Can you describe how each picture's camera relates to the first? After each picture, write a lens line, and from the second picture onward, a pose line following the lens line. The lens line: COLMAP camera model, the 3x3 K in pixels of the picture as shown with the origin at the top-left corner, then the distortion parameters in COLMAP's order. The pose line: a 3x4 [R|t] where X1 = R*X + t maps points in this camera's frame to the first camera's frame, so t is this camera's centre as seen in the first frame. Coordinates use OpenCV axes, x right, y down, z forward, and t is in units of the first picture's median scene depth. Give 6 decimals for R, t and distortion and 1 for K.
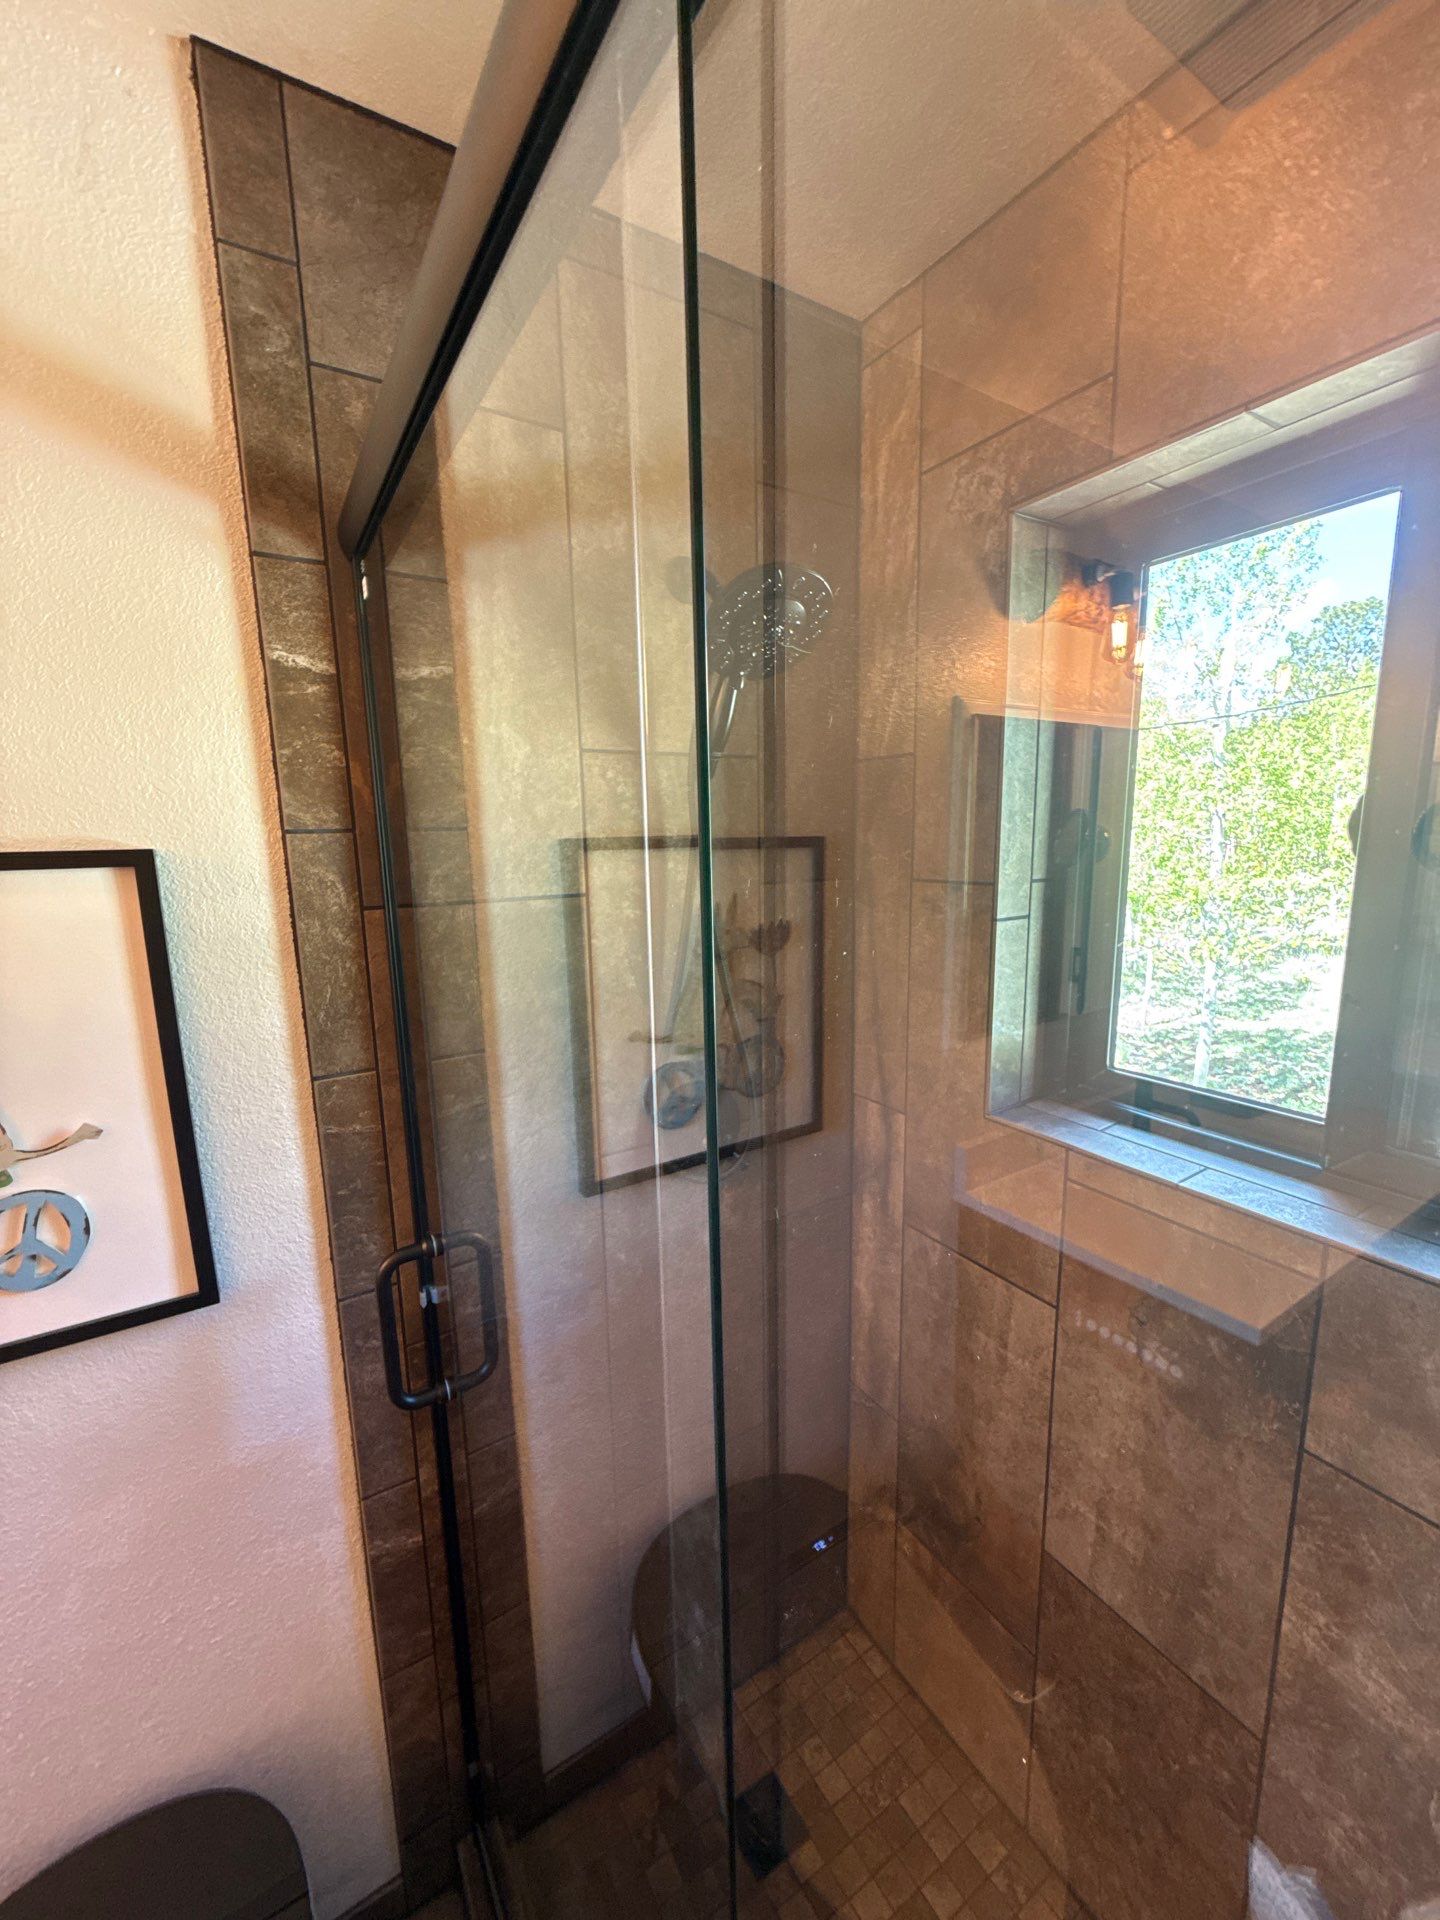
lens RADIAL K [[765.2, 0, 721.7], [0, 765.2, 961.4], [0, 0, 1]] dist [-0.000558, 0.000151]
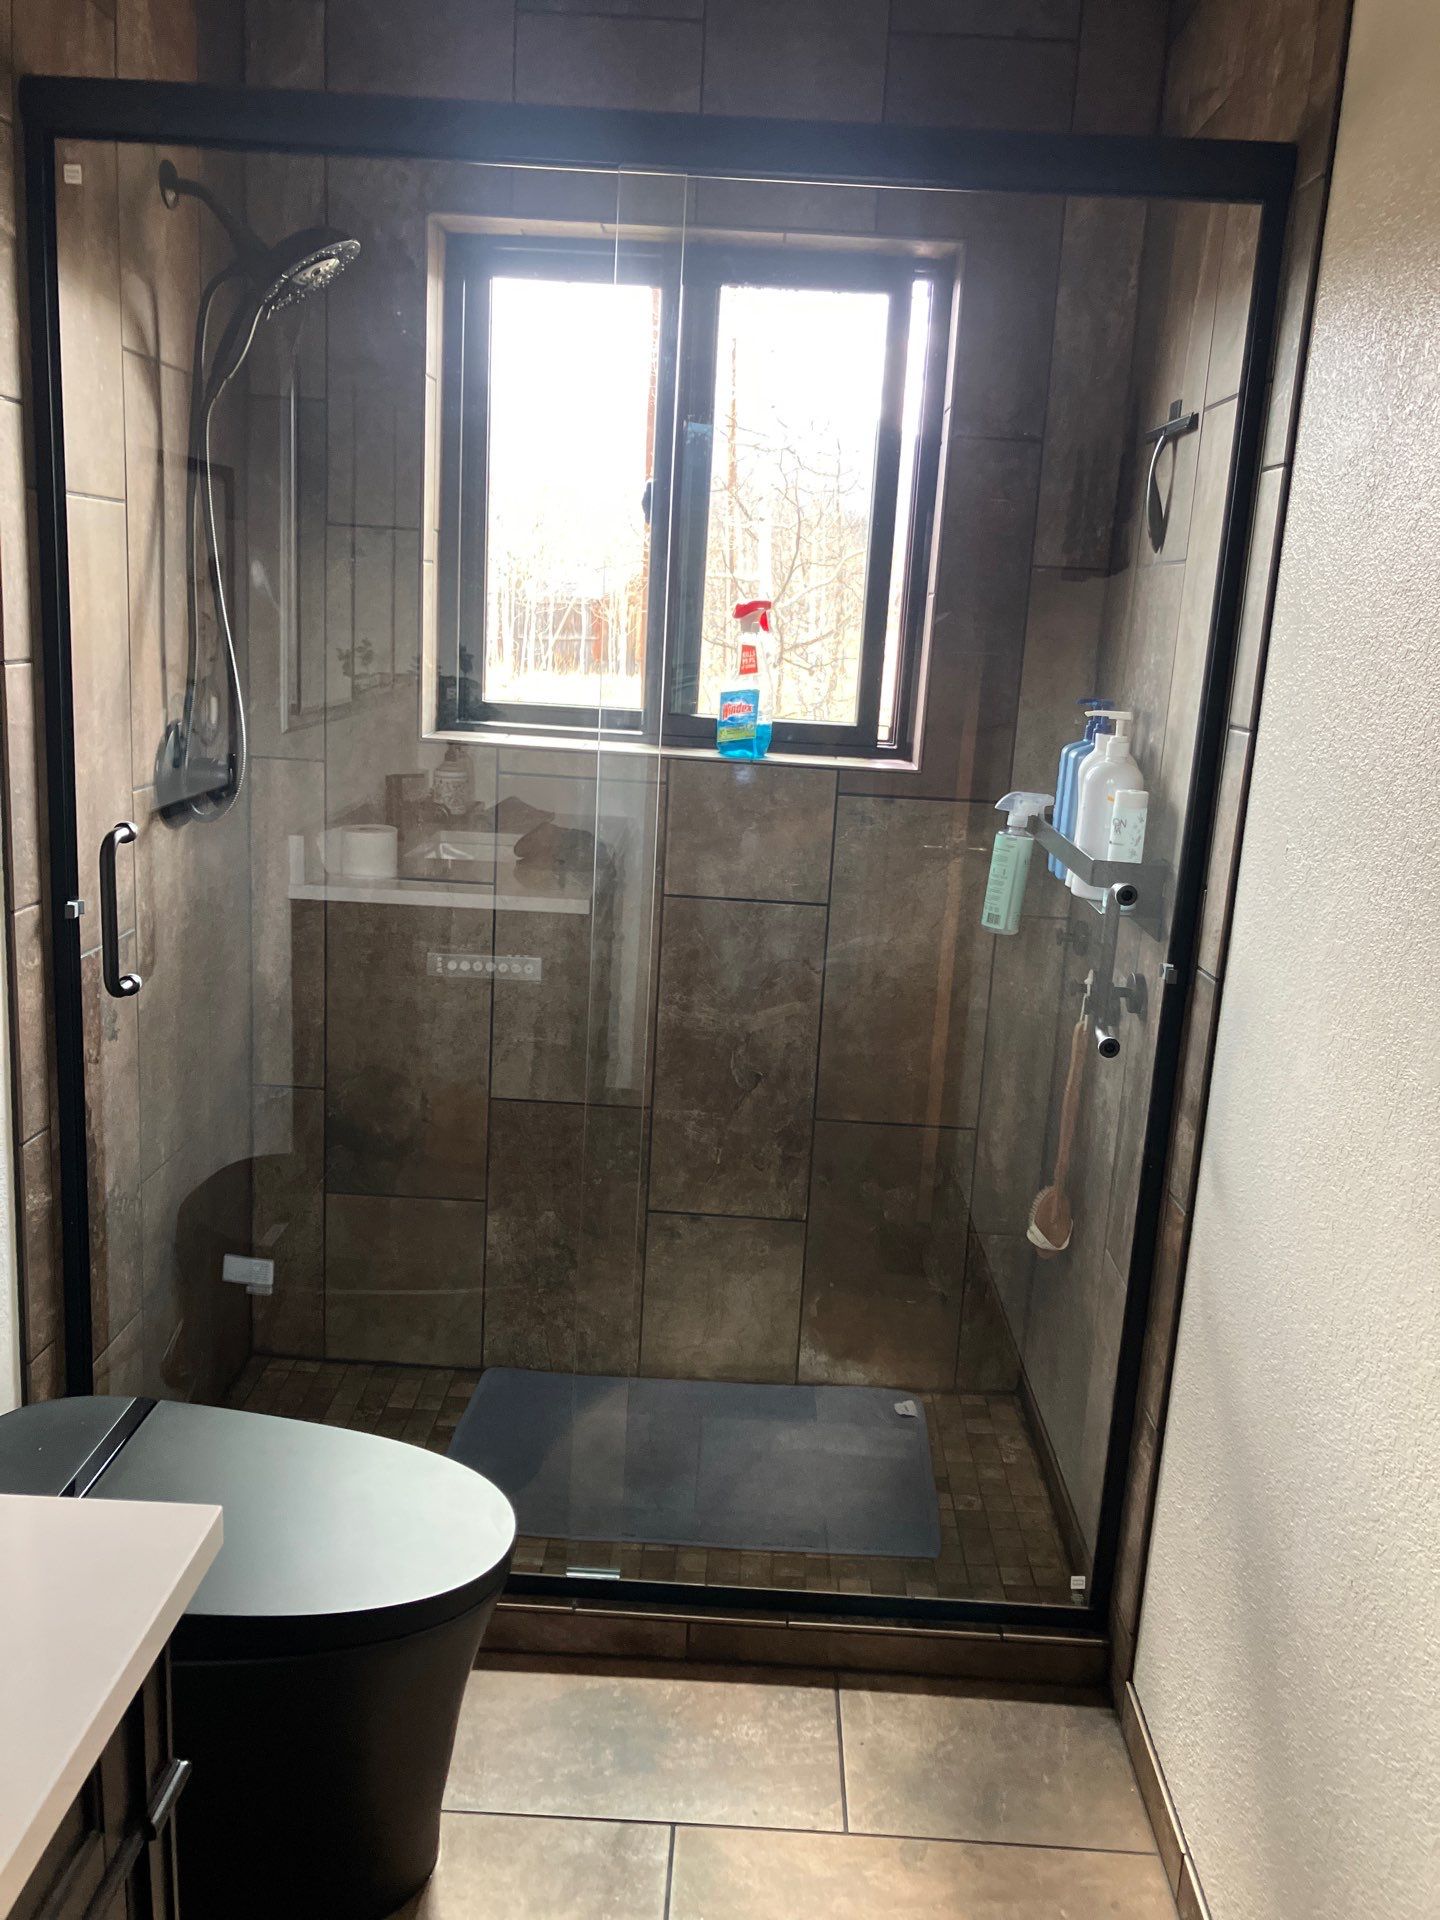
lens RADIAL K [[1586.0, 0, 731.3], [0, 1586.0, 944.7], [0, 0, 1]] dist [0.071027, -0.072705]
pose [[0.546939, -0.126623, 0.827541, -1.735199], [0.073444, 0.991942, 0.103237, 0.361566], [-0.833945, 0.004313, 0.551831, -0.864668]]
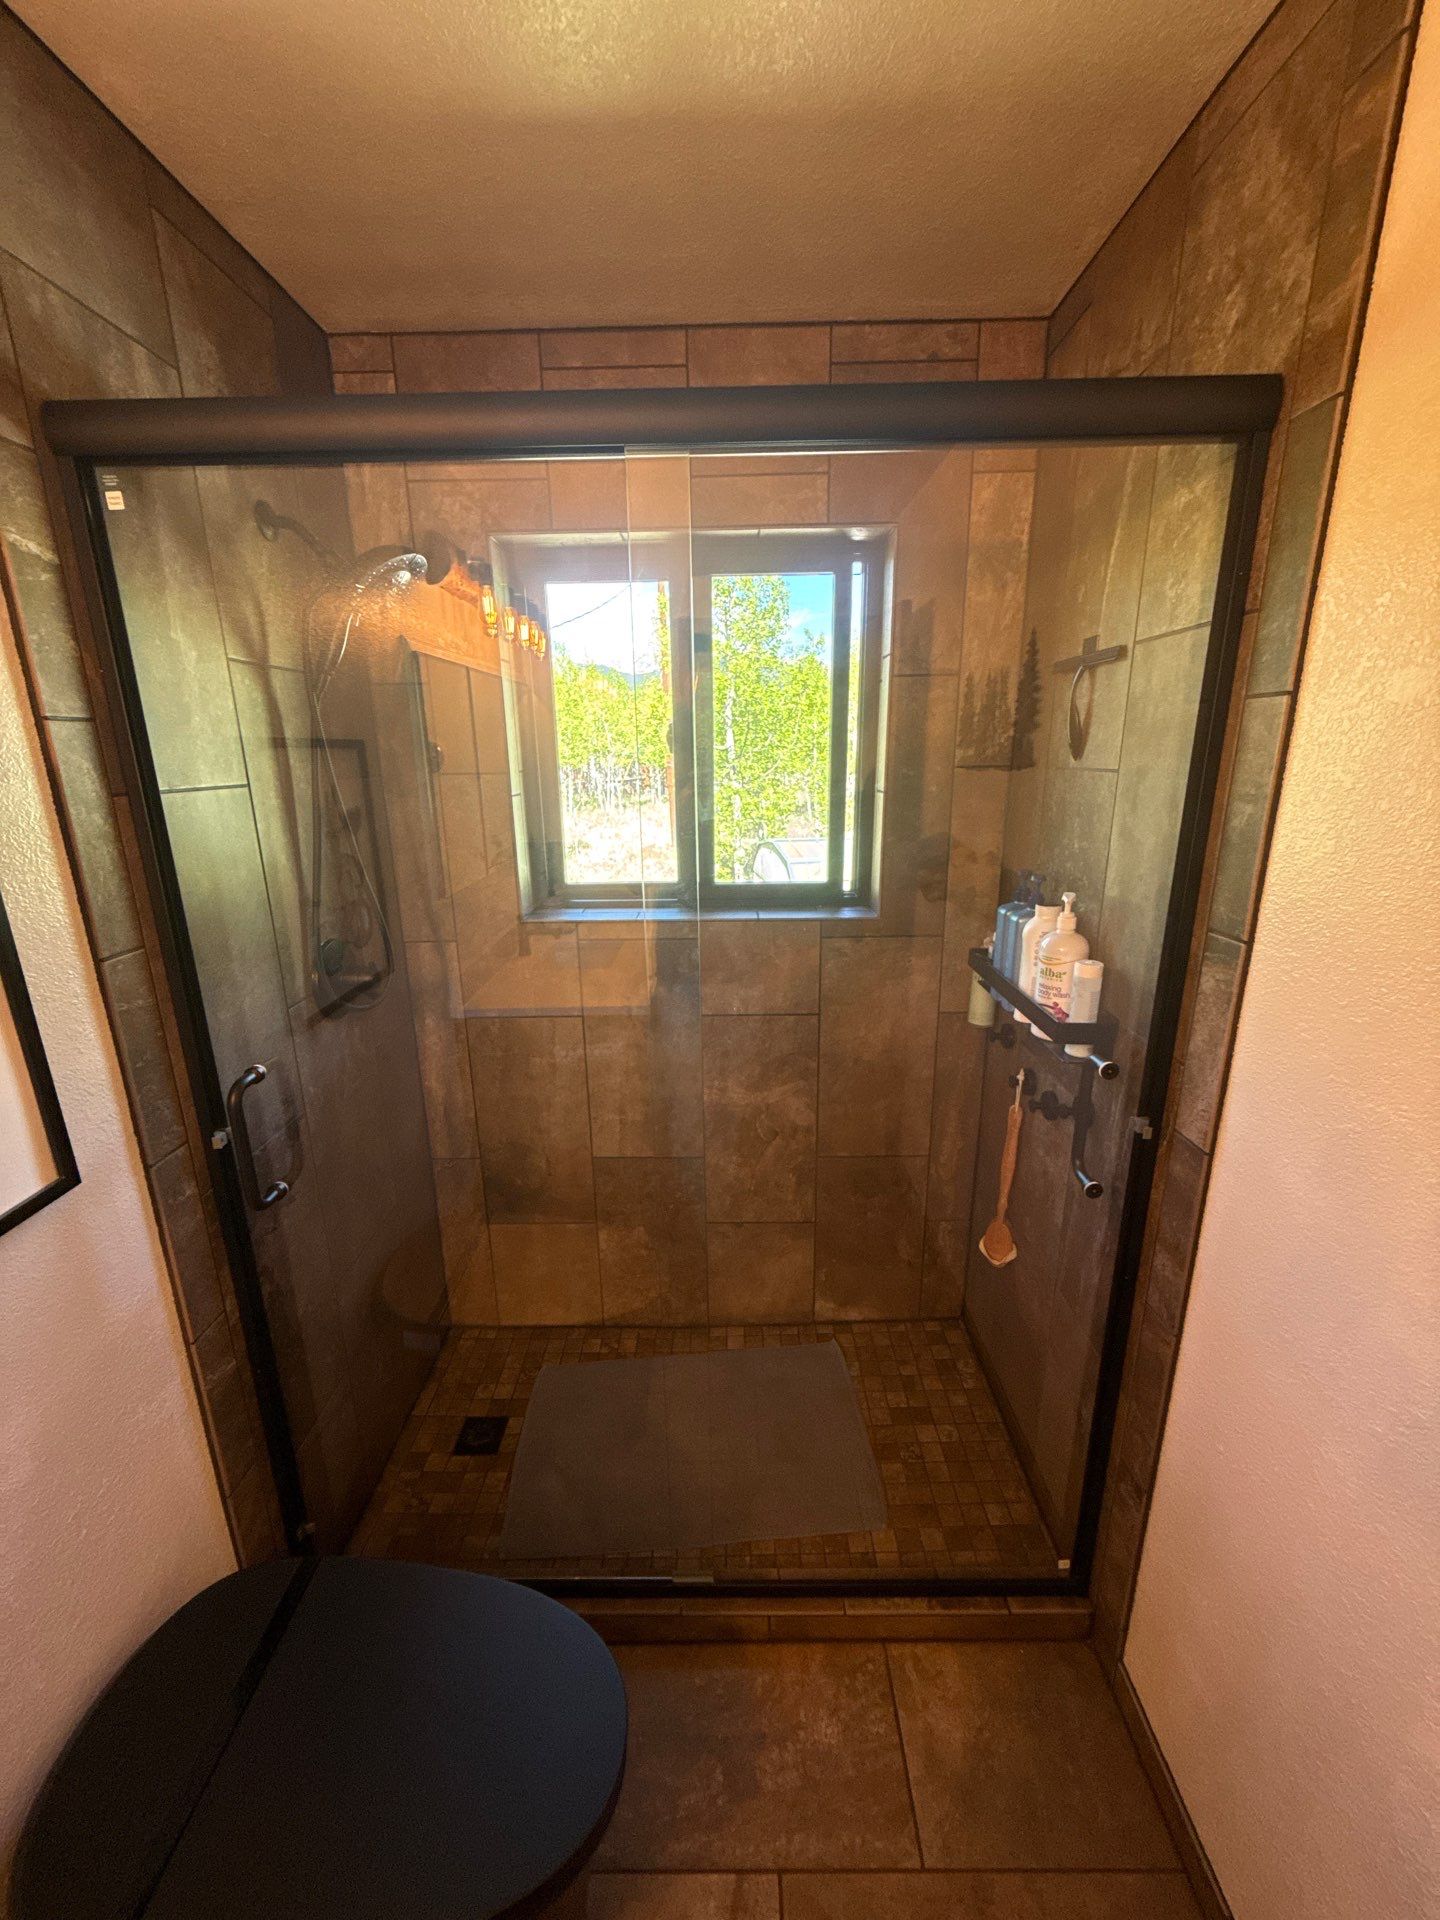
lens RADIAL K [[765.2, 0, 721.7], [0, 765.2, 961.4], [0, 0, 1]] dist [-0.000558, 0.000151]
pose [[0.536607, -0.213382, 0.816407, -0.928011], [0.145828, 0.976393, 0.159347, 0.110277], [-0.831136, 0.033548, 0.555056, -0.290826]]
